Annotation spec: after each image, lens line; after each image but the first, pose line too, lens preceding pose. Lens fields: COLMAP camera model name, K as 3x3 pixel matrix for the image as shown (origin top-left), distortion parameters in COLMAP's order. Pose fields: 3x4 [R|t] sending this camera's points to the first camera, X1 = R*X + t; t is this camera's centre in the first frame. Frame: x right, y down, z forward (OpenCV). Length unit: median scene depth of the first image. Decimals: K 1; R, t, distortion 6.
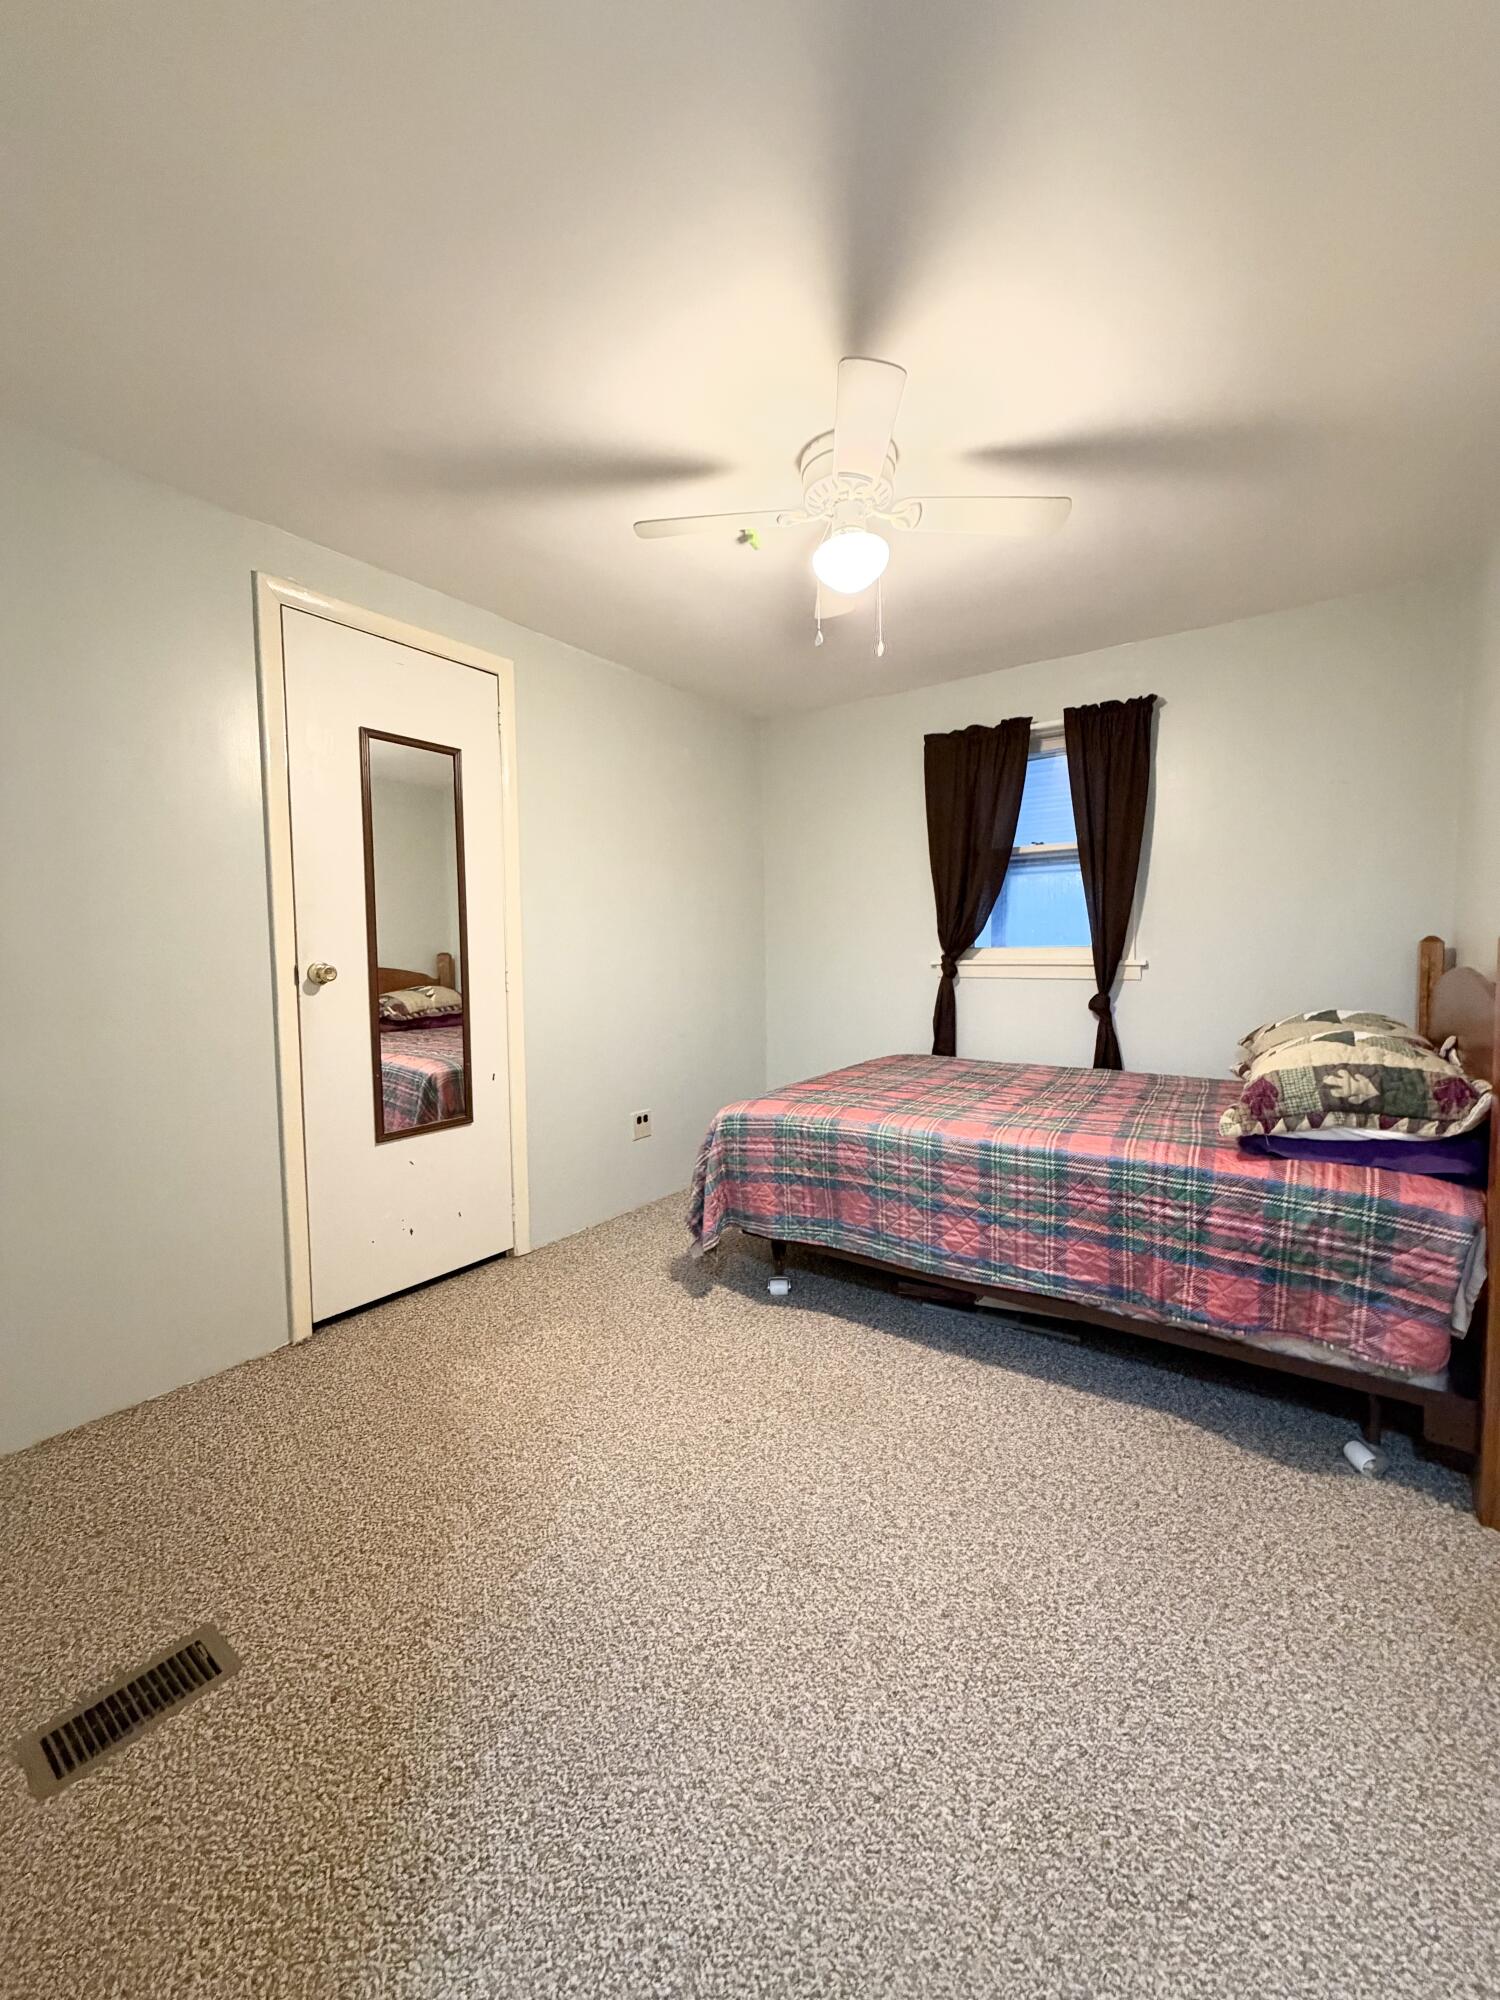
lens RADIAL K [[802.7, 0, 743.6], [0, 802.7, 999.9], [0, 0, 1]] dist [-0.001245, -0.000066]
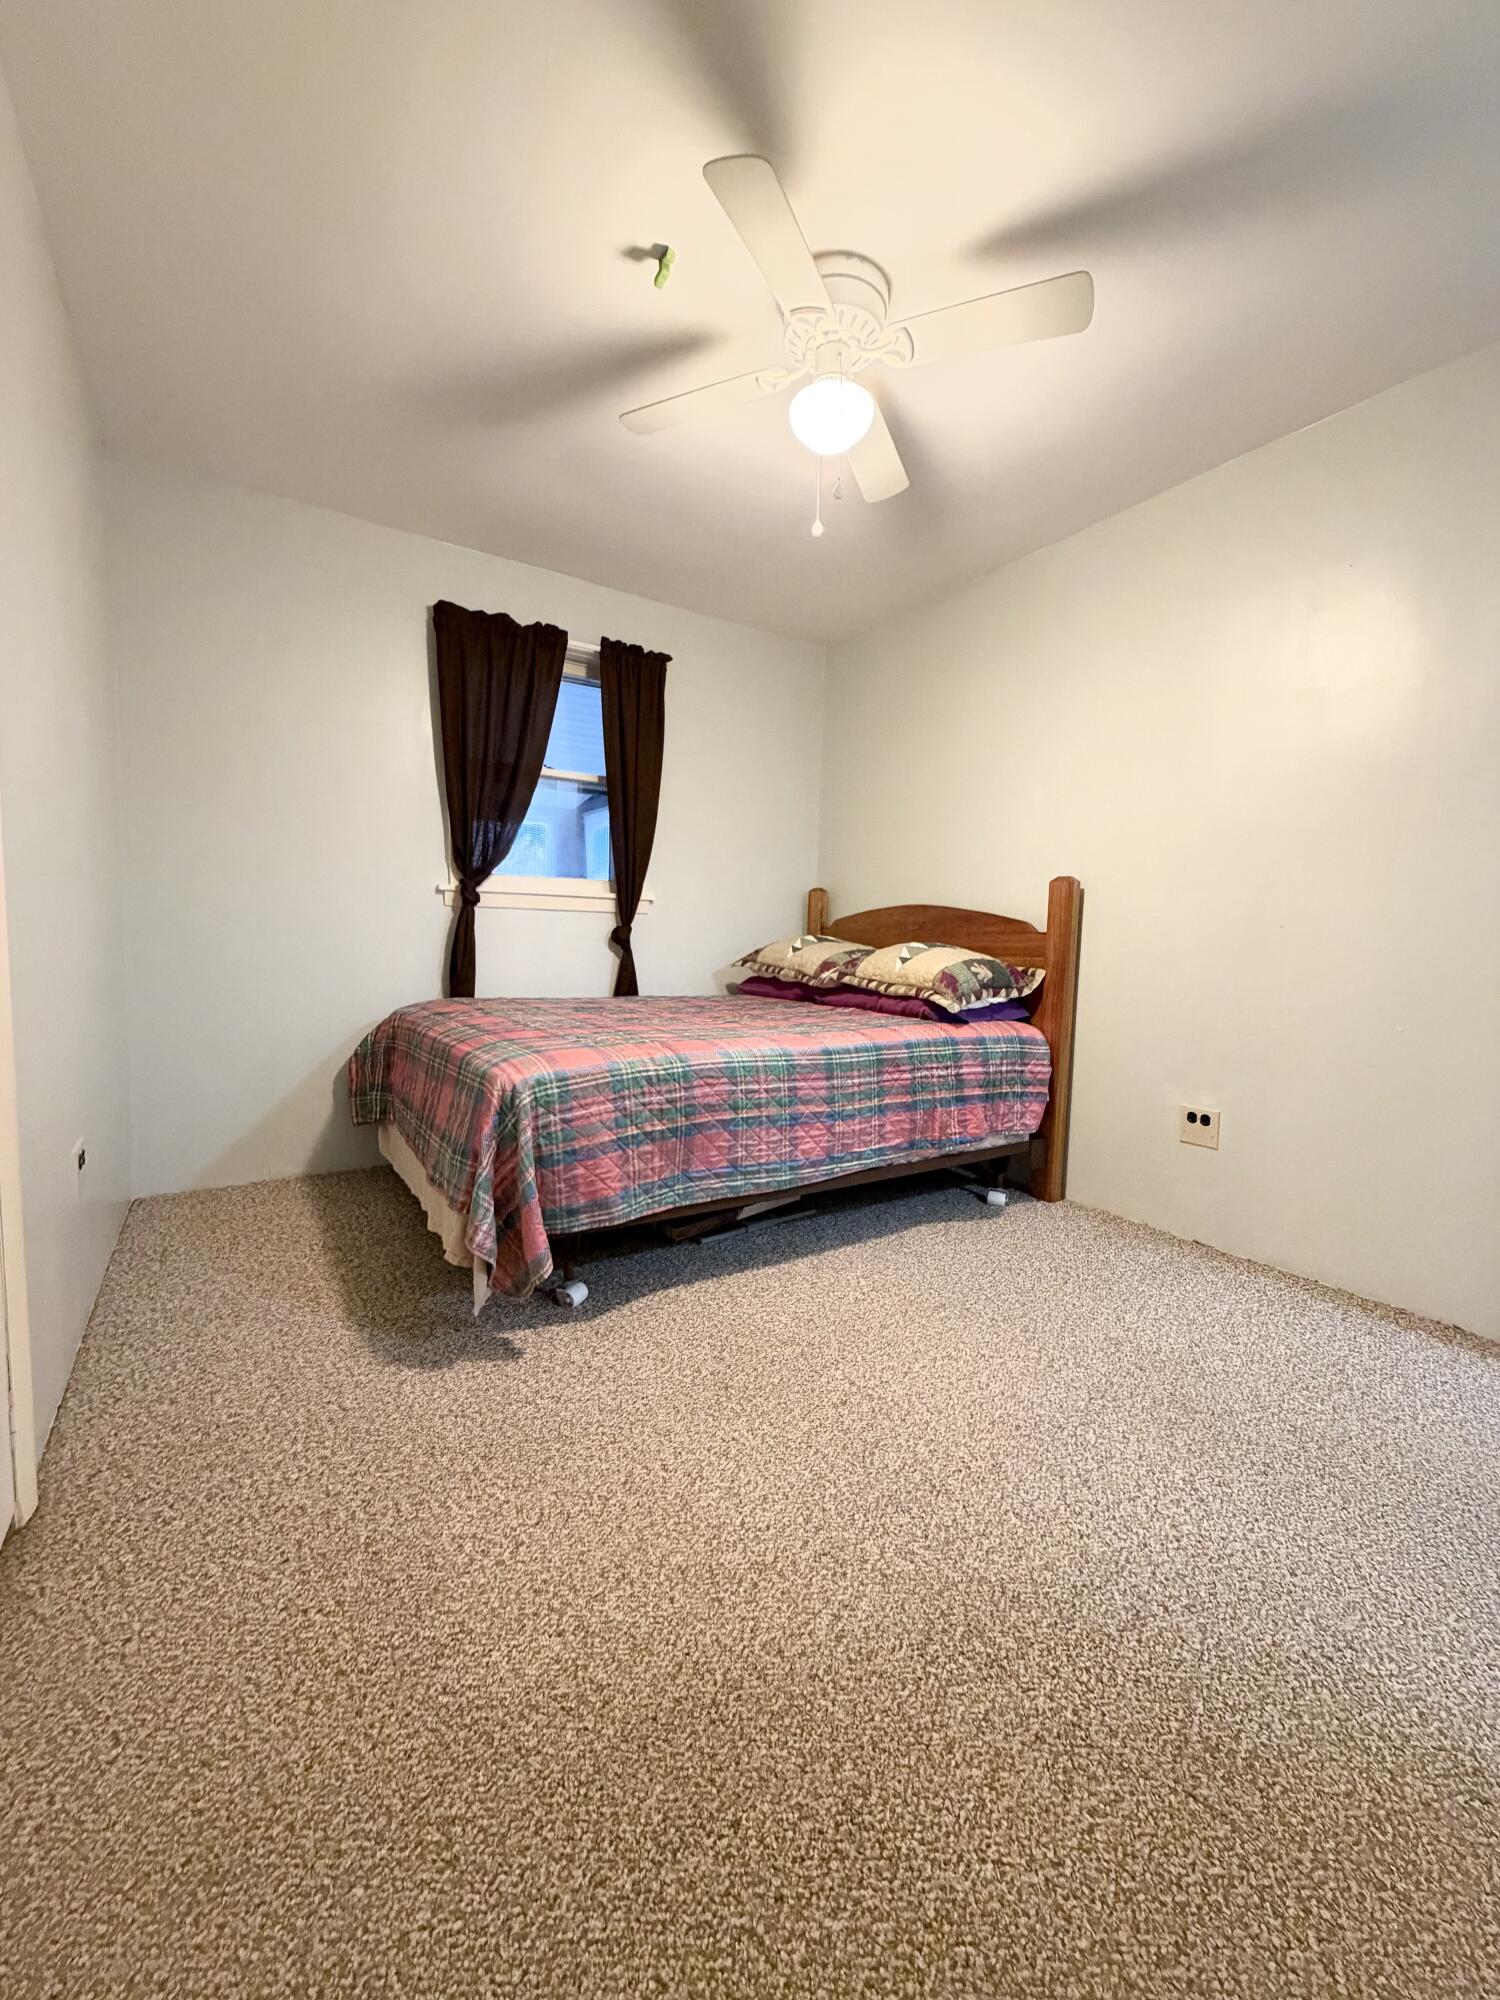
lens RADIAL K [[802.7, 0, 743.6], [0, 802.7, 999.9], [0, 0, 1]] dist [-0.001245, -0.000066]
pose [[0.354461, -0.059254, 0.933192, -0.696314], [0.023087, 0.998241, 0.054615, 0.050326], [-0.934786, 0.002186, 0.355205, 0.687442]]
